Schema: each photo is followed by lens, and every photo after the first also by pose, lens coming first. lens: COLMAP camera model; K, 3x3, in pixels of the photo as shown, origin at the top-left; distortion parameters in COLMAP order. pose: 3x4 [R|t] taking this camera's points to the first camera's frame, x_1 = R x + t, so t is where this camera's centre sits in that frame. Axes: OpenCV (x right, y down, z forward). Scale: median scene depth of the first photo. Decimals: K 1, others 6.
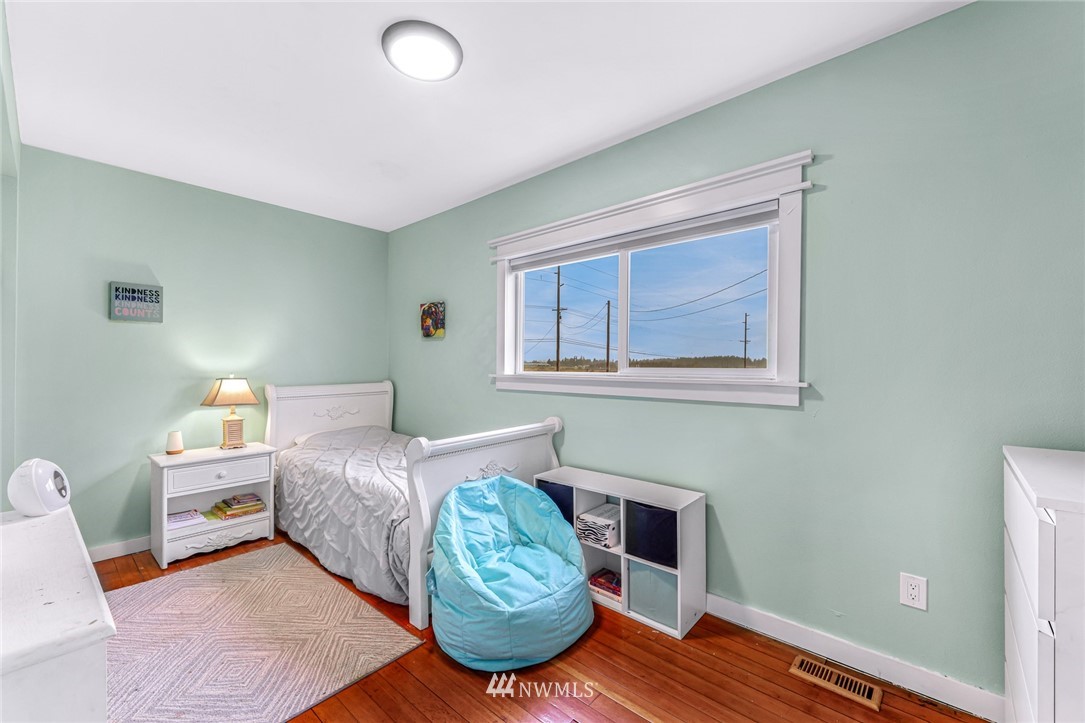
lens RADIAL K [[453.4, 0, 536.6], [0, 453.4, 359.3], [0, 0, 1]] dist [0.006561, -0.001208]
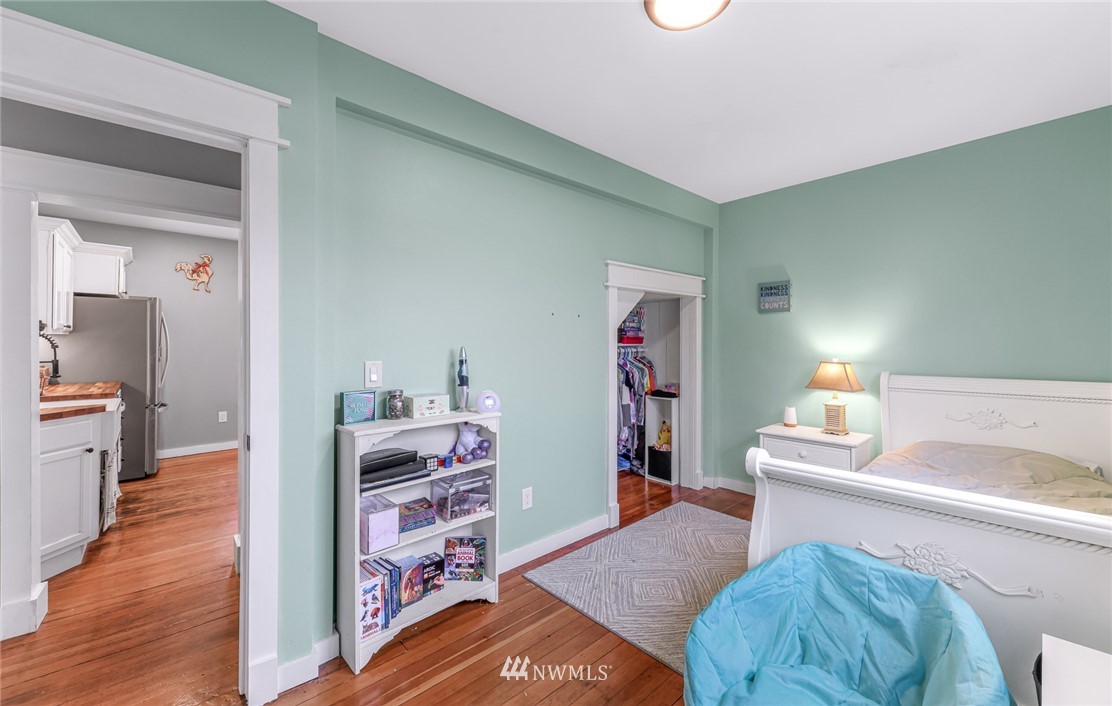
lens RADIAL K [[446.8, 0, 552.4], [0, 446.8, 343.0], [0, 0, 1]] dist [-0.000508, -0.000188]
pose [[-0.105488, 0.003205, -0.994415, 0.388067], [0.001674, 0.999994, 0.003046, -0.005783], [0.994419, -0.001343, -0.105492, 0.538443]]
